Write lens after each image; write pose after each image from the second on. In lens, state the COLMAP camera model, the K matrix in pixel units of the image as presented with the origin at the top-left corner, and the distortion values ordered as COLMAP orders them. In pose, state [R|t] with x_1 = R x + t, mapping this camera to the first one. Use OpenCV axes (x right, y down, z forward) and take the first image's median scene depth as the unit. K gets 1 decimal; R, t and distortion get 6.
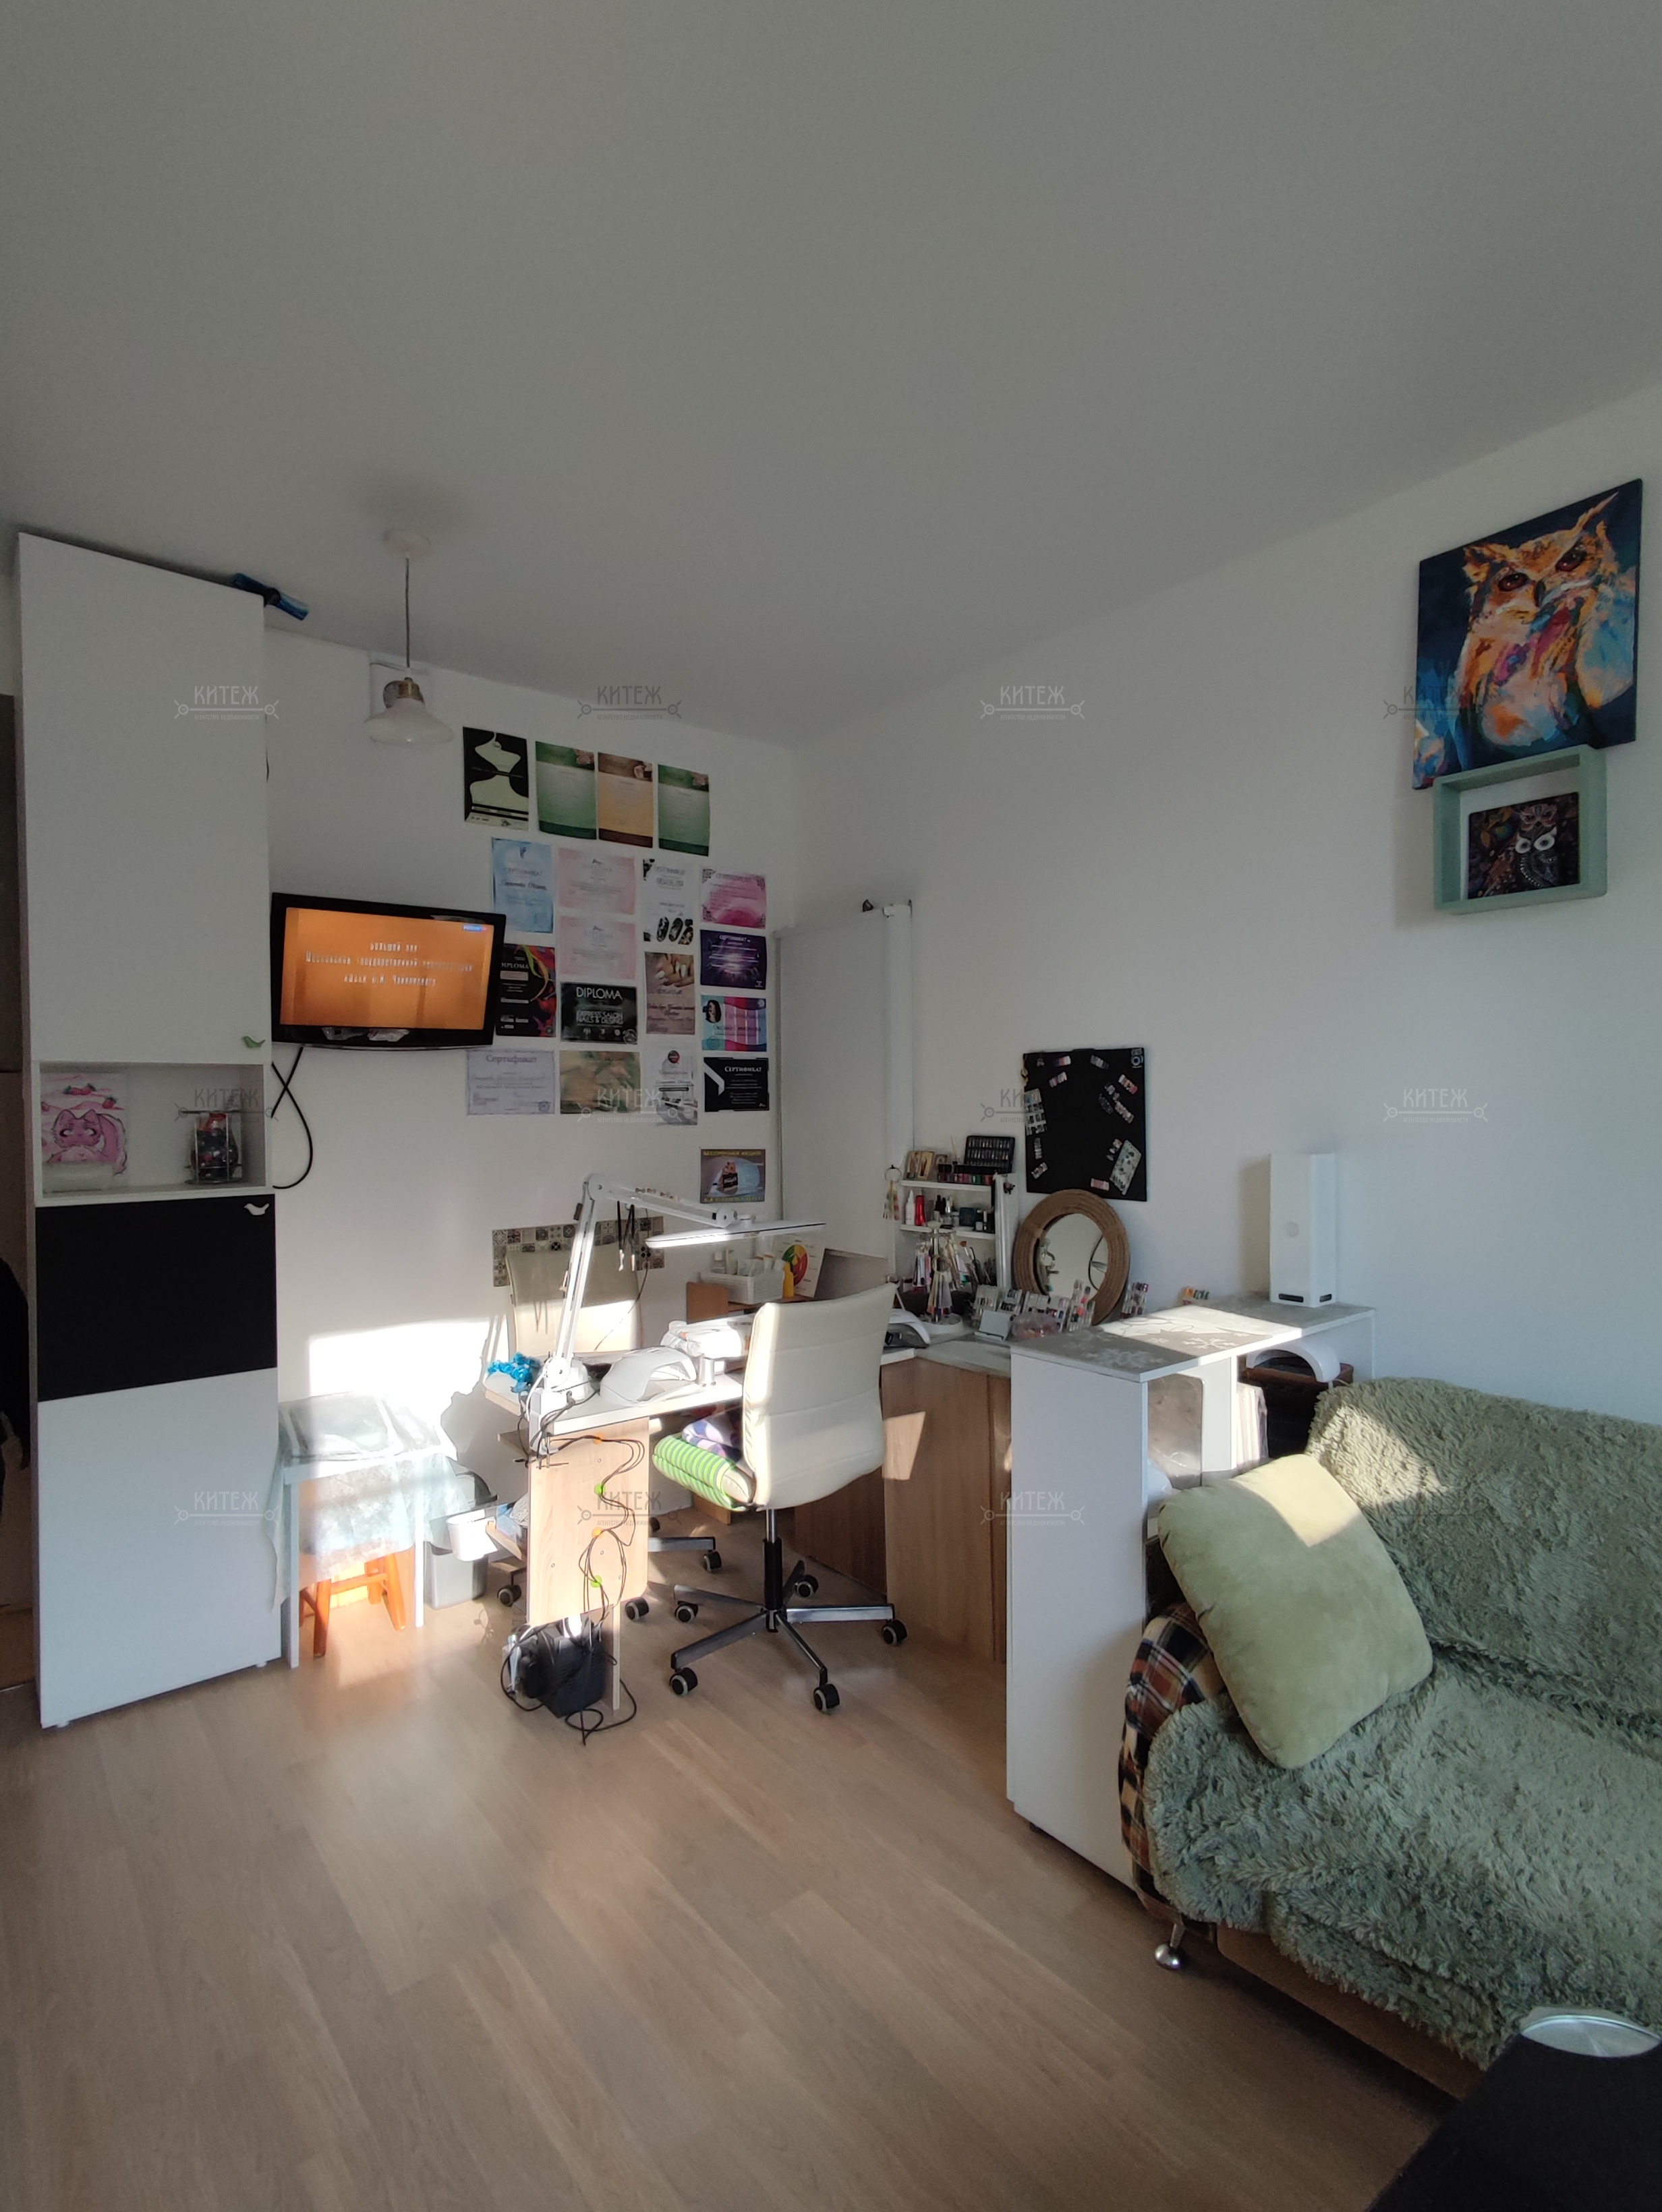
lens RADIAL K [[1095.0, 0, 820.3], [0, 1095.0, 1115.7], [0, 0, 1]] dist [0.002964, 0.001069]
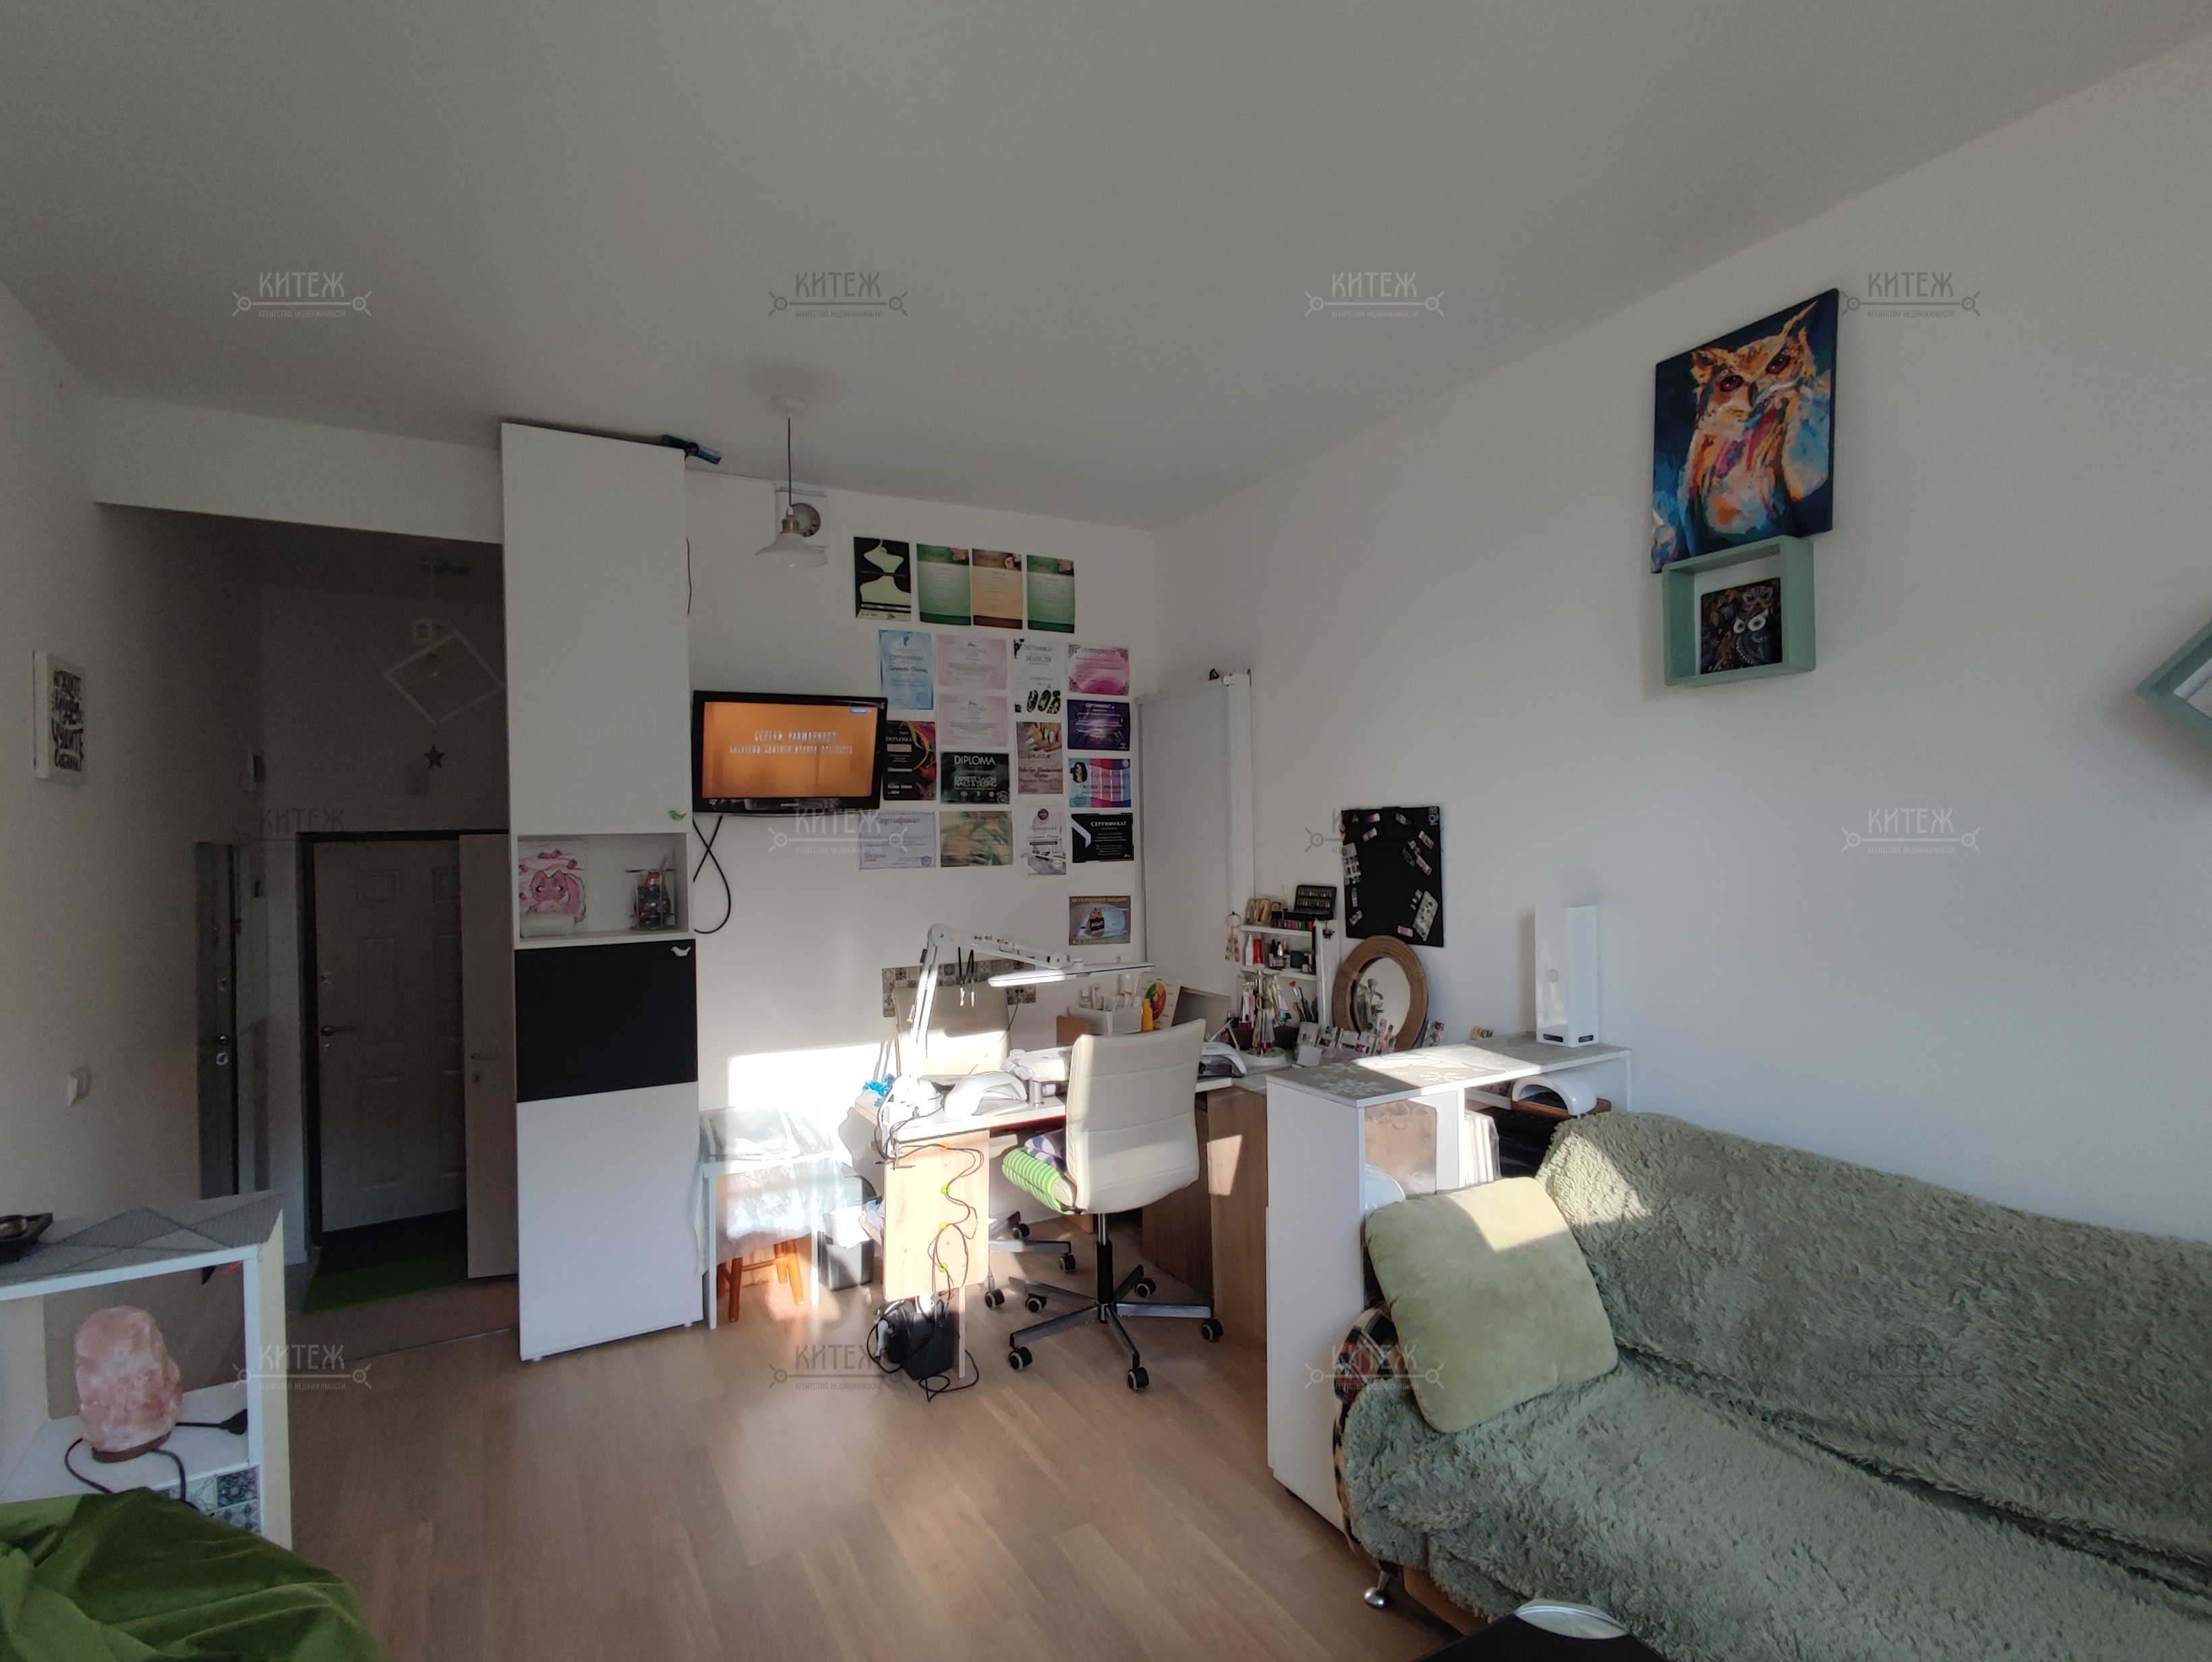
lens RADIAL K [[1095.0, 0, 1111.9], [0, 1095.0, 843.2], [0, 0, 1]] dist [0.002964, 0.001069]
pose [[0.988154, -0.010259, -0.153123, 0.161017], [0.009469, 0.999938, -0.005889, -0.025411], [0.153173, 0.004370, 0.988190, -0.145822]]
